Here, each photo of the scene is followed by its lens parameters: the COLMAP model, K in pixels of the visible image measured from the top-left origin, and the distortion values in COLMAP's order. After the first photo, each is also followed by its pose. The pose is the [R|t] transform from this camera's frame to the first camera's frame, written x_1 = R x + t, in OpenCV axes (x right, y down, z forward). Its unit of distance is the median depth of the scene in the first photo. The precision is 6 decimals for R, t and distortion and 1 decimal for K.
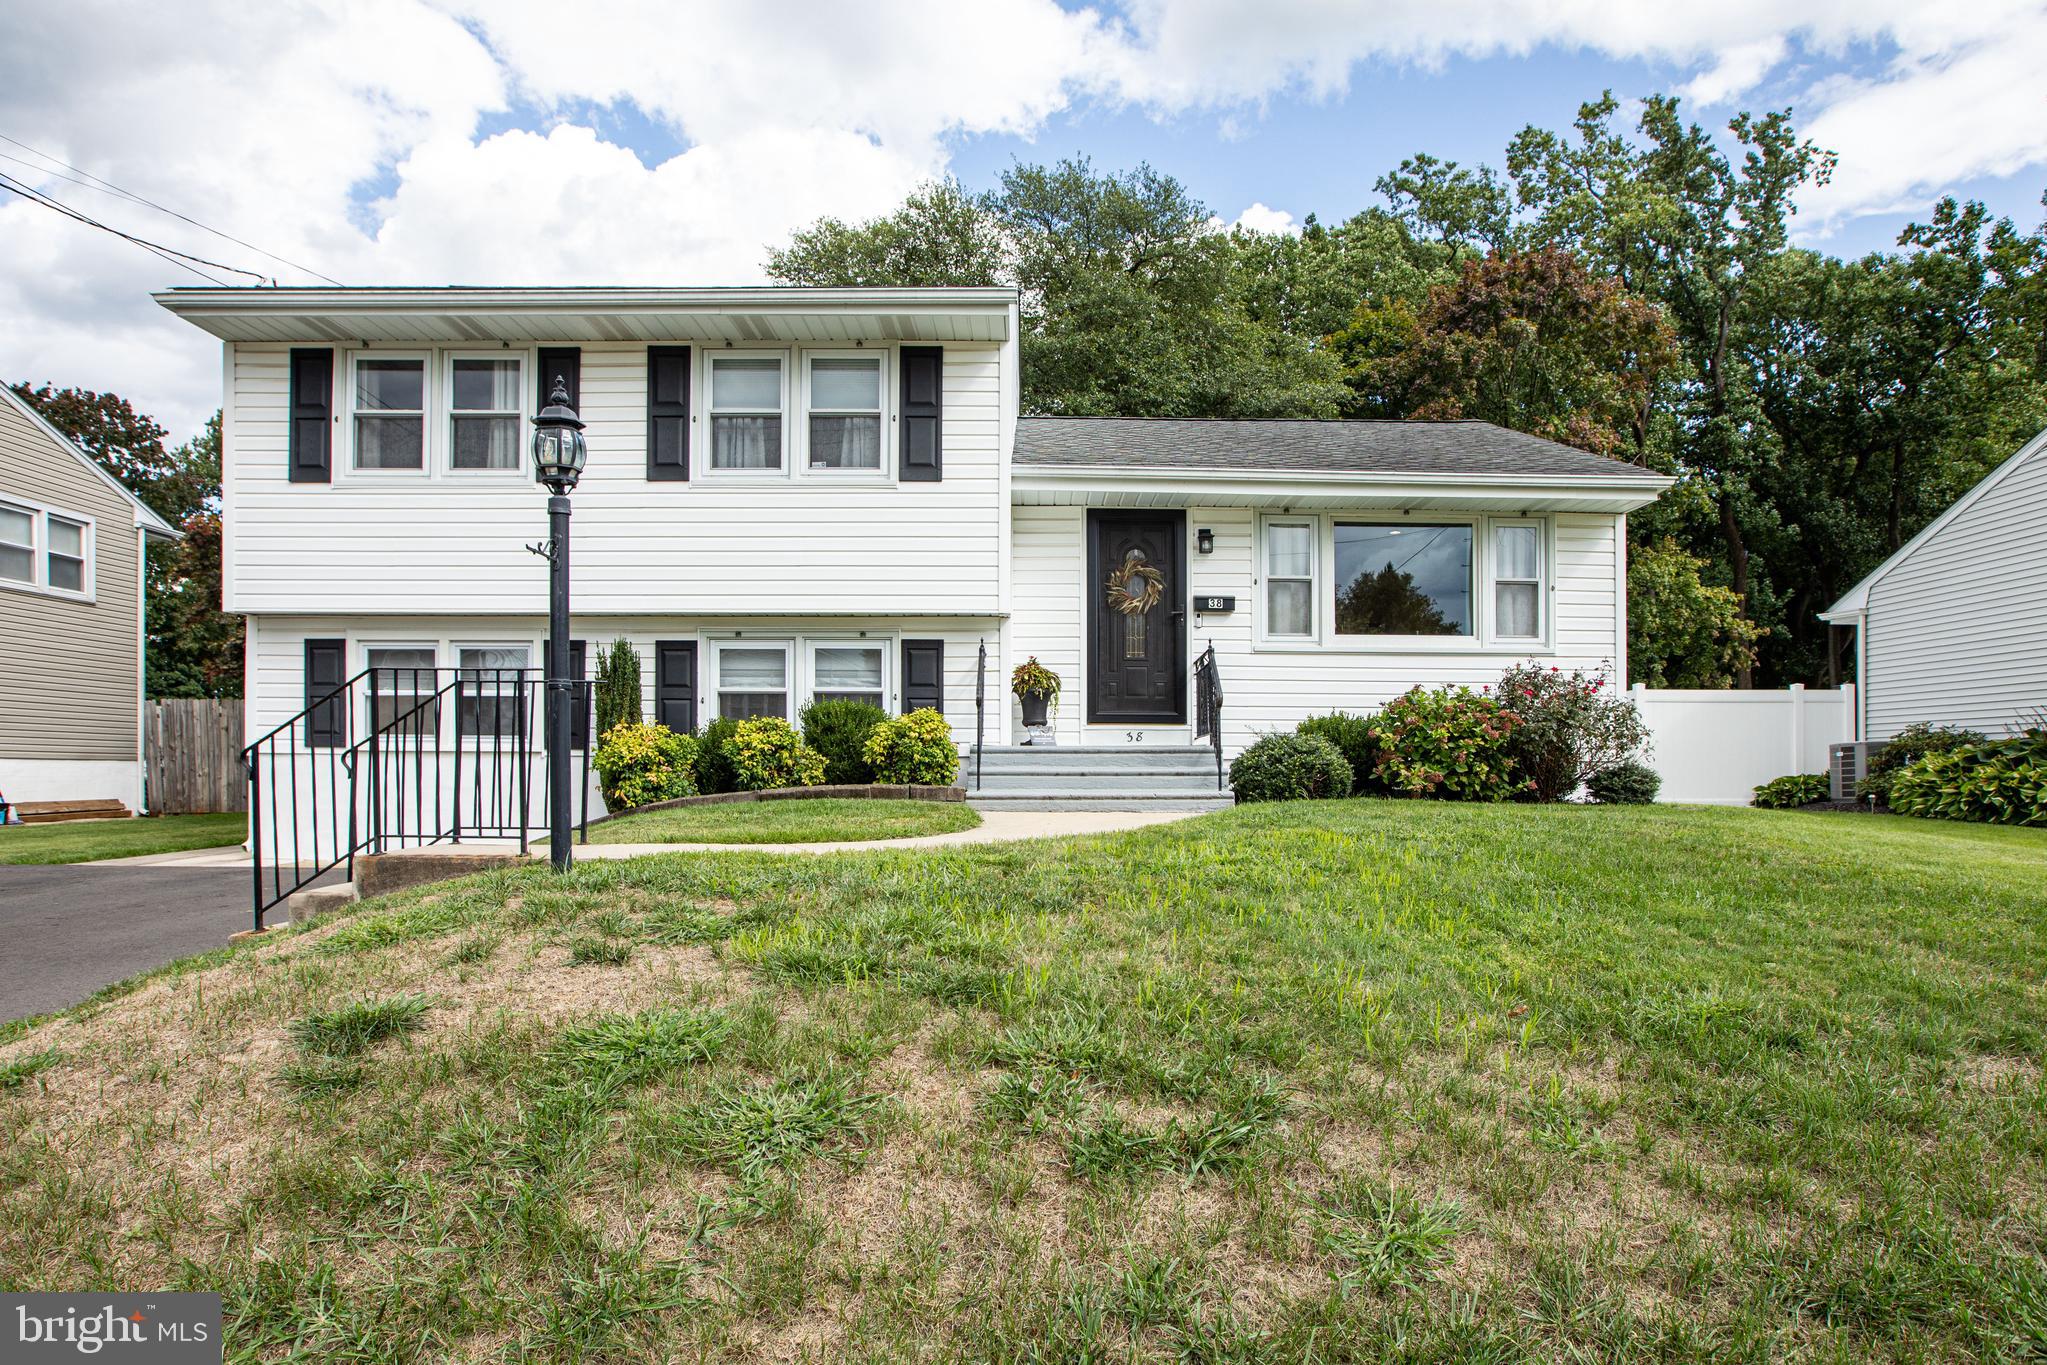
lens RADIAL K [[972.2, 0, 1023.5], [0, 972.2, 682.5], [0, 0, 1]] dist [-0.003152, -0.000203]
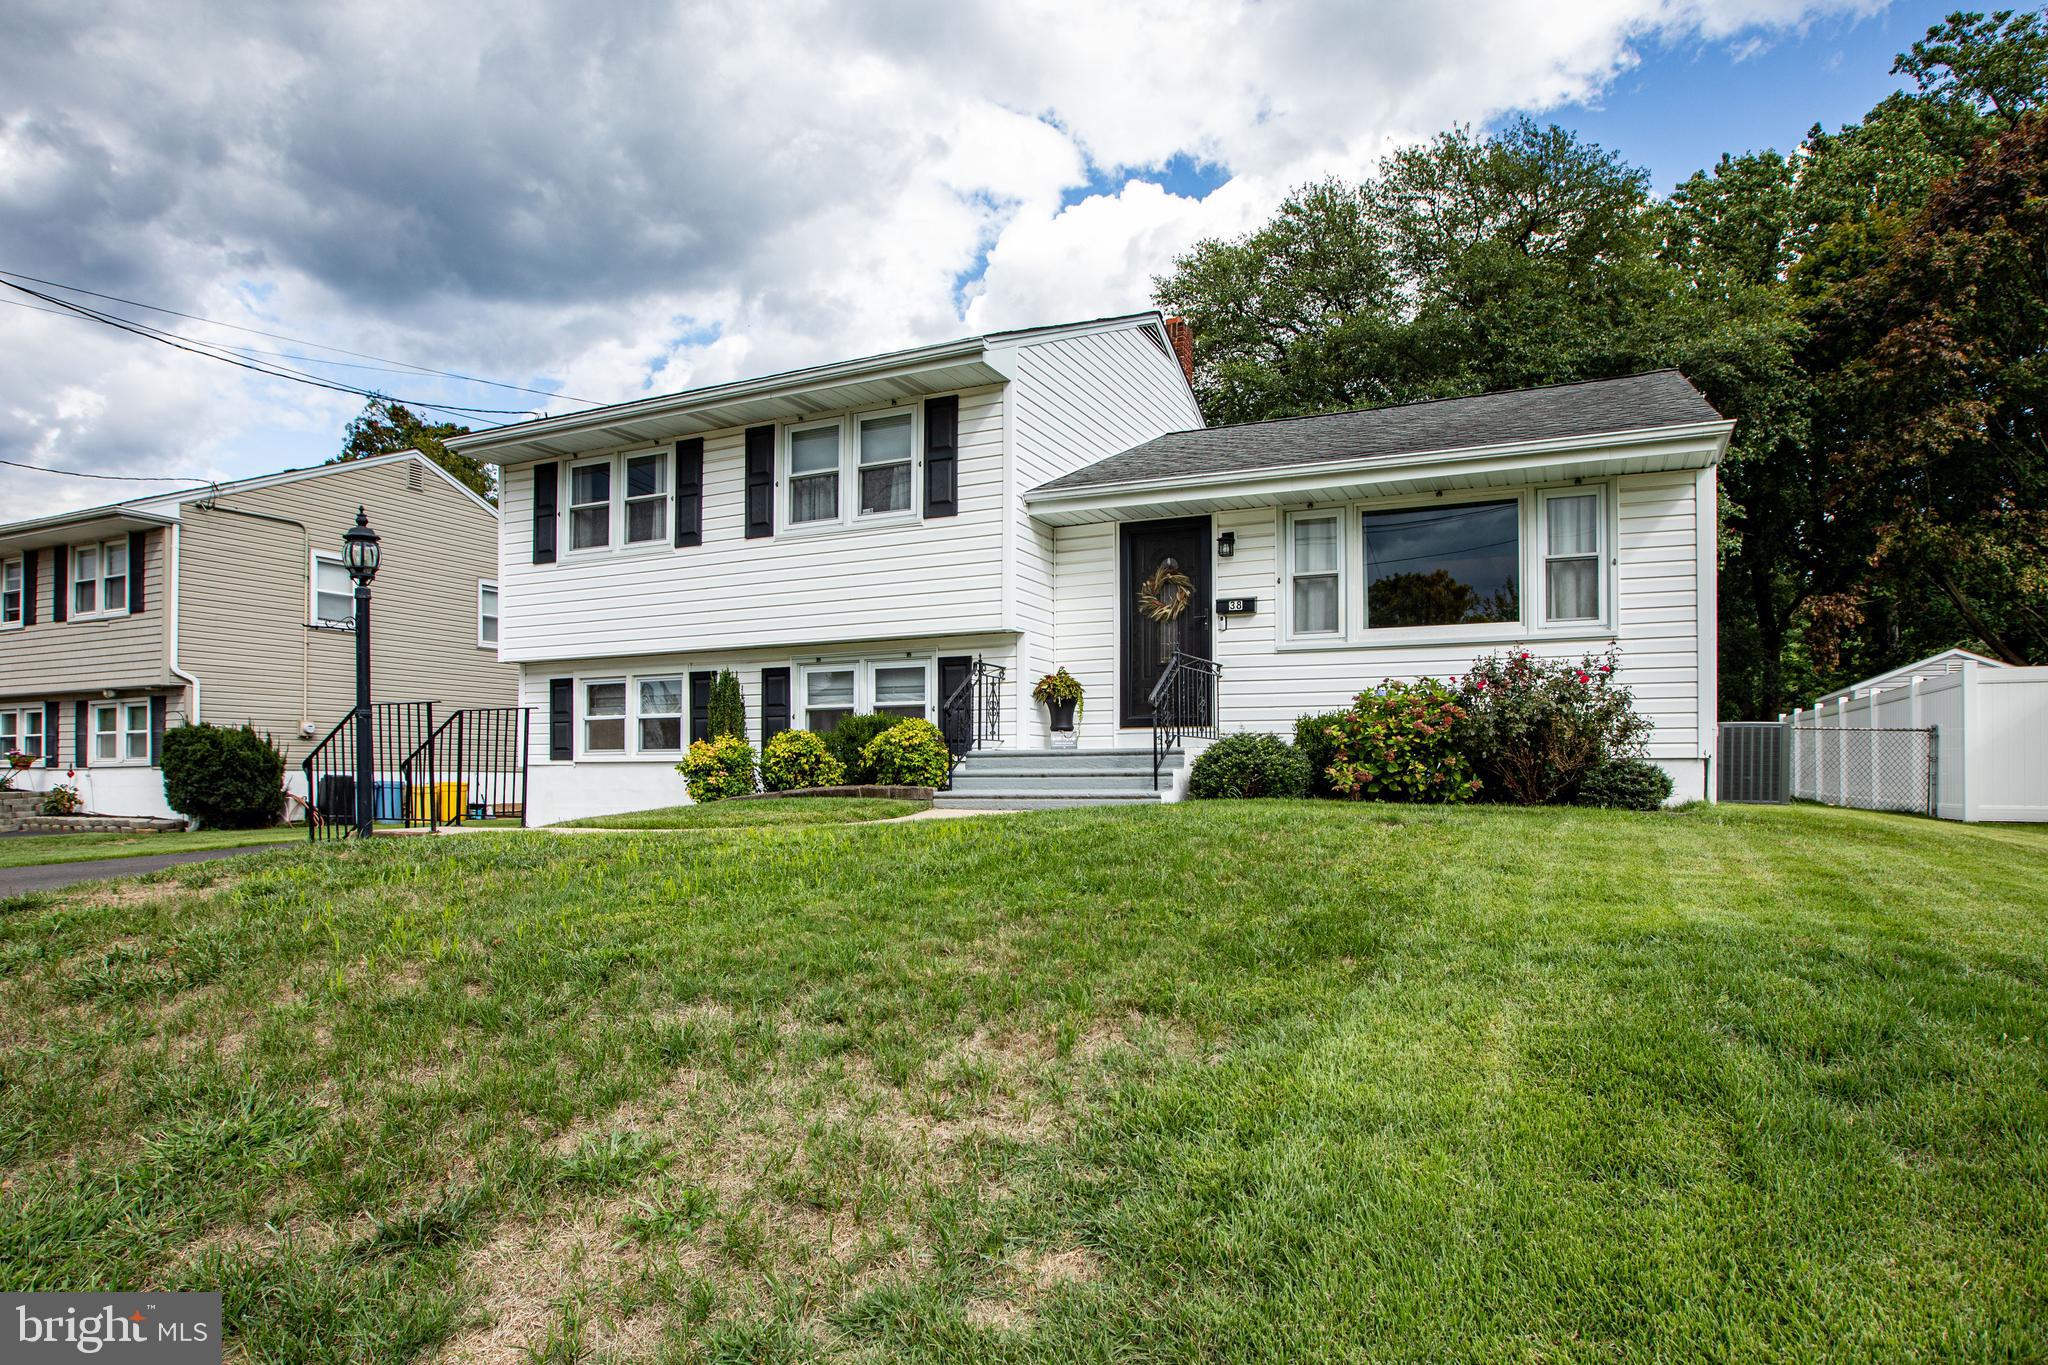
lens RADIAL K [[947.4, 0, 1061.0], [0, 947.4, 682.9], [0, 0, 1]] dist [0.001220, 0.000034]
pose [[0.935108, -0.040558, -0.352033, 0.386983], [0.037416, 0.999176, -0.015726, 0.007592], [0.352381, 0.001534, 0.935855, 0.020321]]
